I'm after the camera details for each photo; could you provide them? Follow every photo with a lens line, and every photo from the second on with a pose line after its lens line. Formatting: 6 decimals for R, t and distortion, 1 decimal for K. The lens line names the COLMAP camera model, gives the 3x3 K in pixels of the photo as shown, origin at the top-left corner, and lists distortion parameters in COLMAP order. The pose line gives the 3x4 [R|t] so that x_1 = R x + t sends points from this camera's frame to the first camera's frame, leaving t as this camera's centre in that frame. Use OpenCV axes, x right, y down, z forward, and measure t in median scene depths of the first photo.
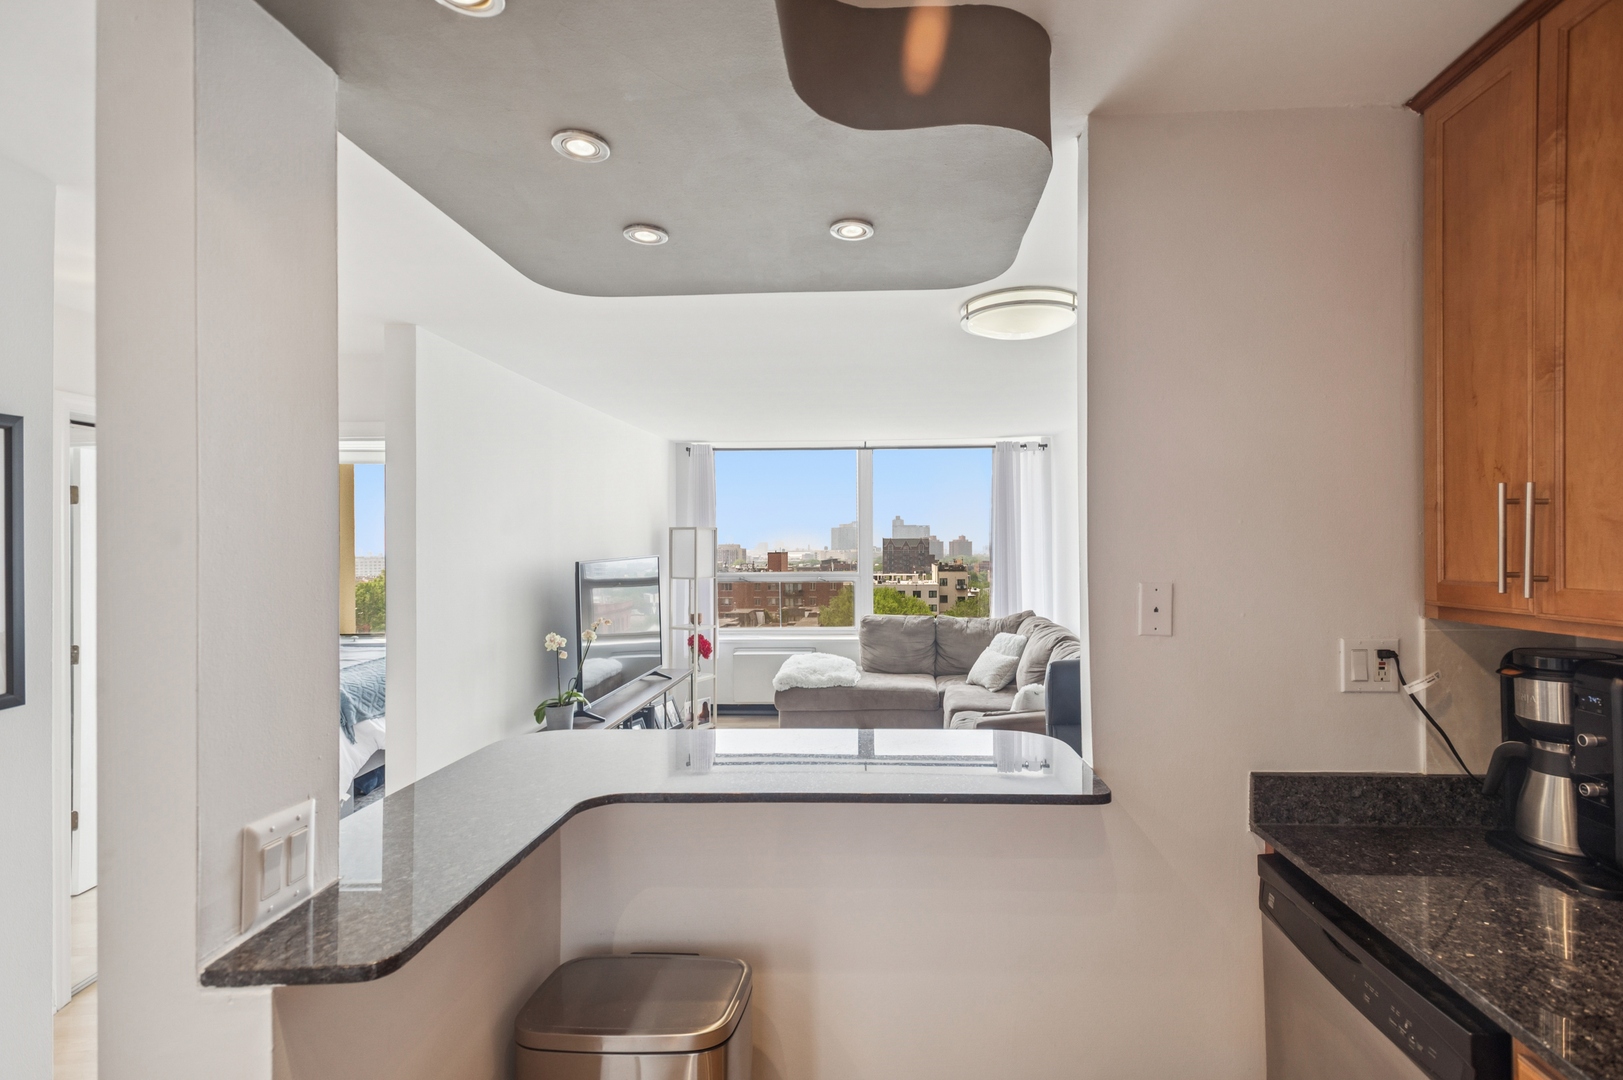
lens RADIAL K [[769.3, 0, 879.5], [0, 769.3, 540.5], [0, 0, 1]] dist [0.023601, -0.001910]
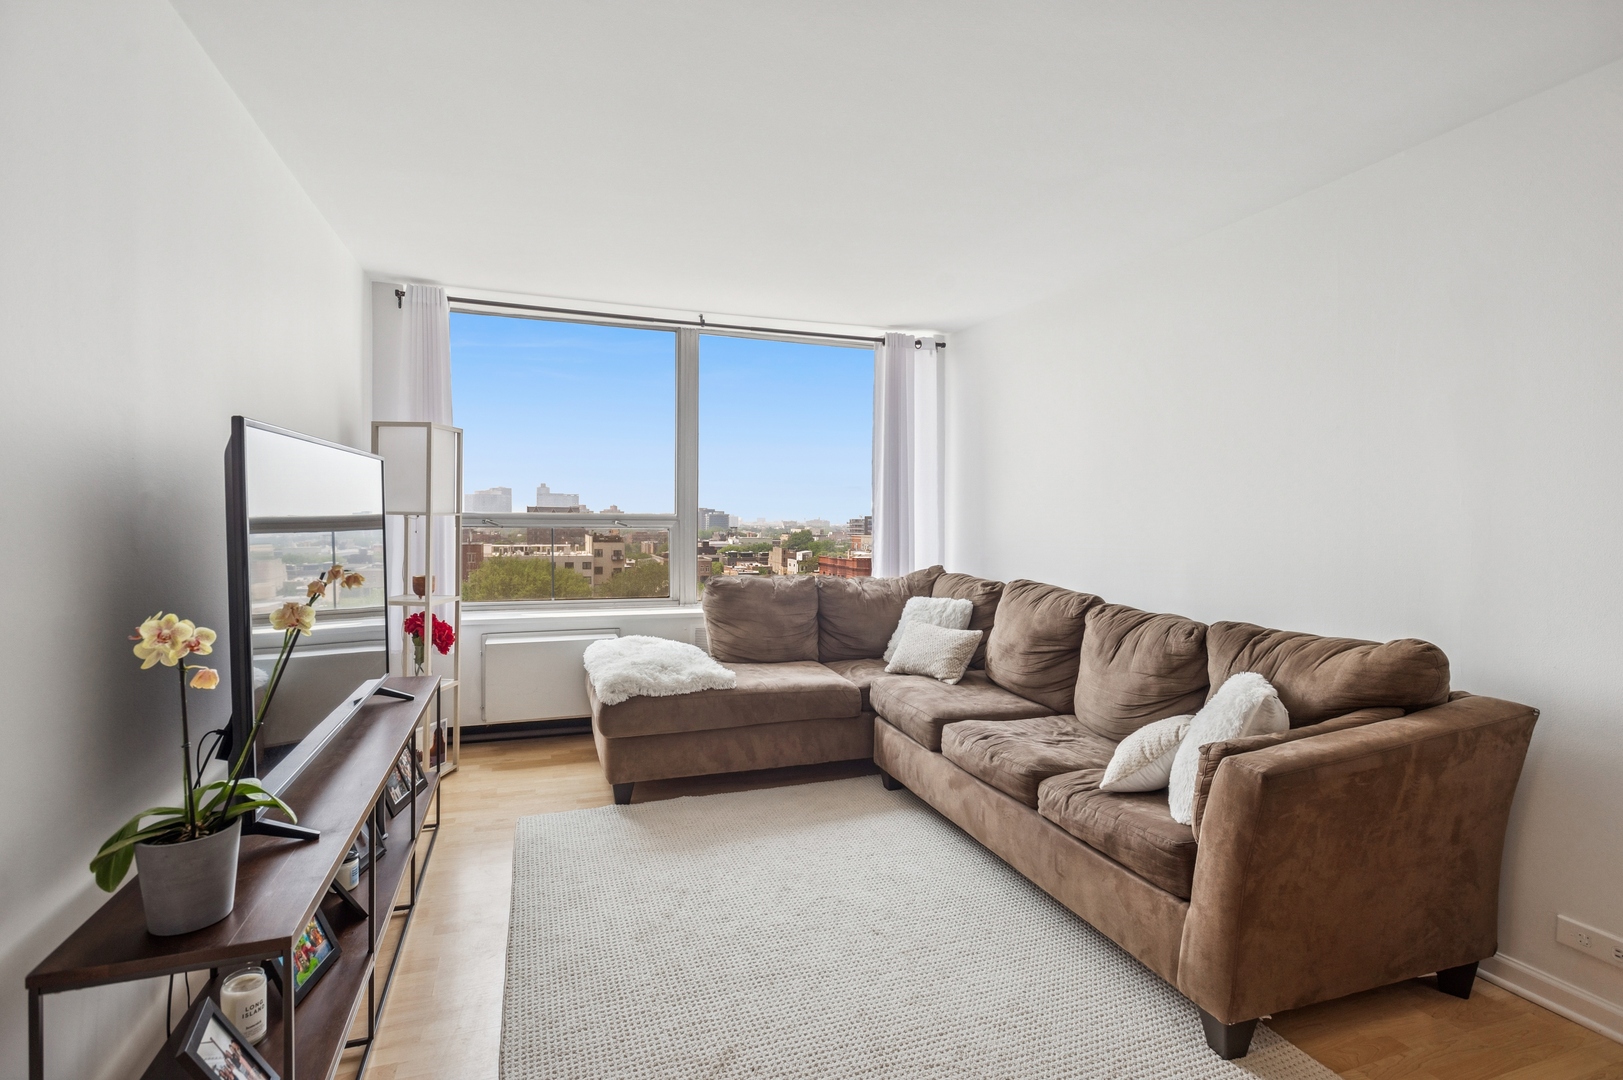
lens RADIAL K [[769.3, 0, 816.2], [0, 769.3, 539.3], [0, 0, 1]] dist [0.023601, -0.001910]
pose [[0.934261, 0.004615, 0.356559, -0.165682], [-0.017148, 0.999341, 0.031996, 0.042501], [-0.356176, -0.036007, 0.933725, 0.347529]]
